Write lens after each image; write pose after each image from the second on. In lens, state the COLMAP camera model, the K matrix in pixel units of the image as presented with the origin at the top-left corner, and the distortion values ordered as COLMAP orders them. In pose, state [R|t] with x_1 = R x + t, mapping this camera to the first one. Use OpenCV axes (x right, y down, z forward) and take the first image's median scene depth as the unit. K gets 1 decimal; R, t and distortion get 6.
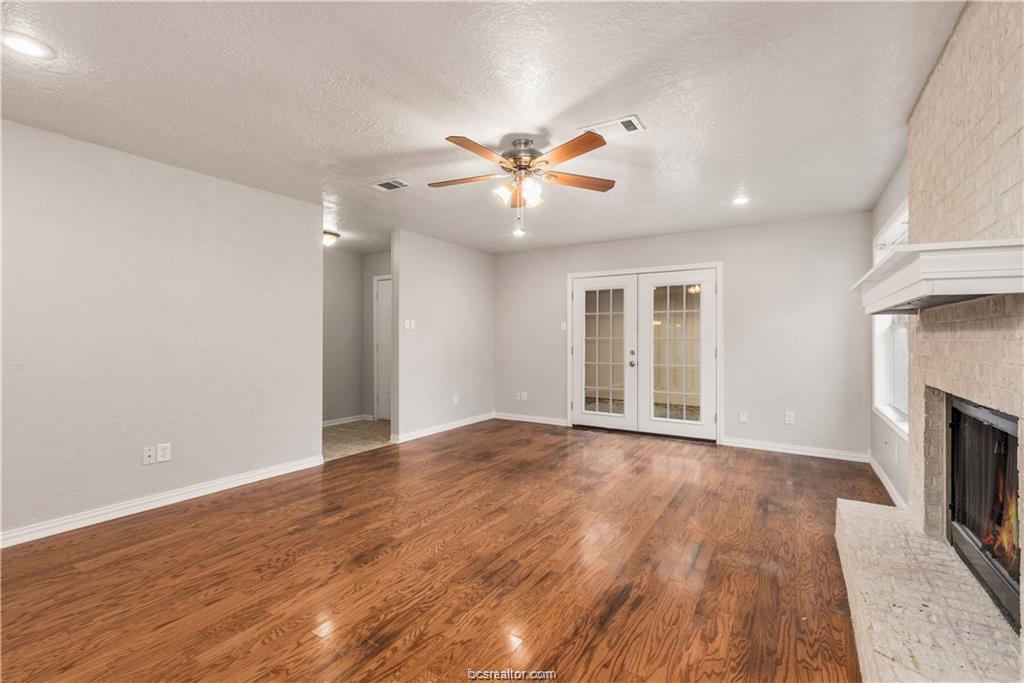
lens RADIAL K [[445.1, 0, 512.0], [0, 445.1, 341.5], [0, 0, 1]] dist [0.002181, 0.000243]
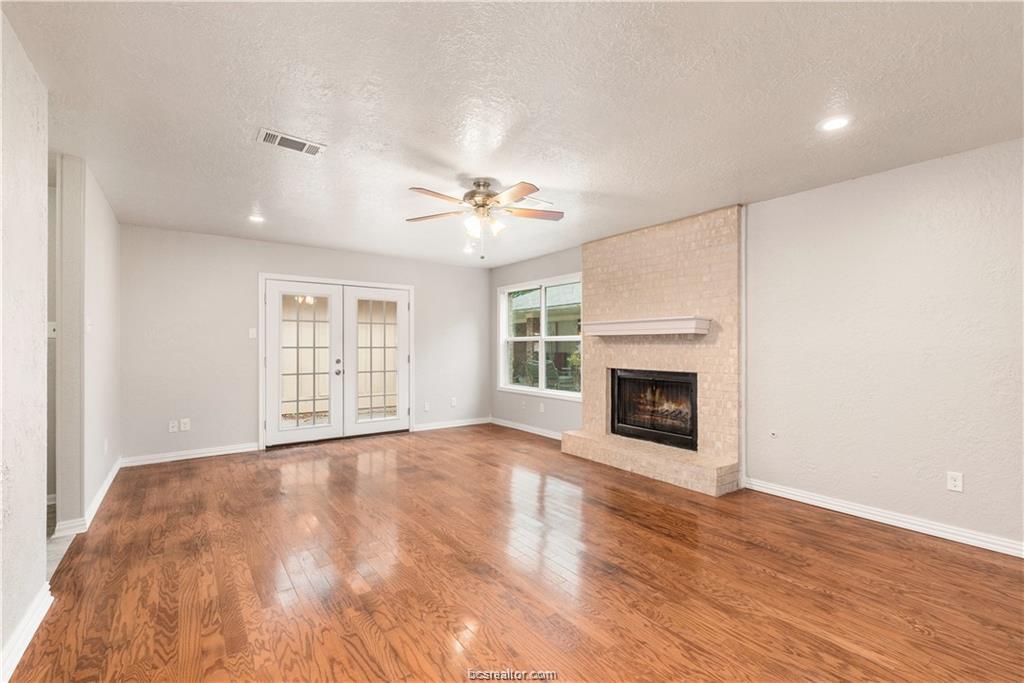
lens RADIAL K [[447.7, 0, 513.9], [0, 447.7, 345.6], [0, 0, 1]] dist [0.001545, 0.000065]
pose [[0.362166, -0.000009, 0.932114, -0.580138], [0.008110, 0.999962, -0.003142, -0.004502], [-0.932079, 0.008697, 0.362152, 0.263985]]
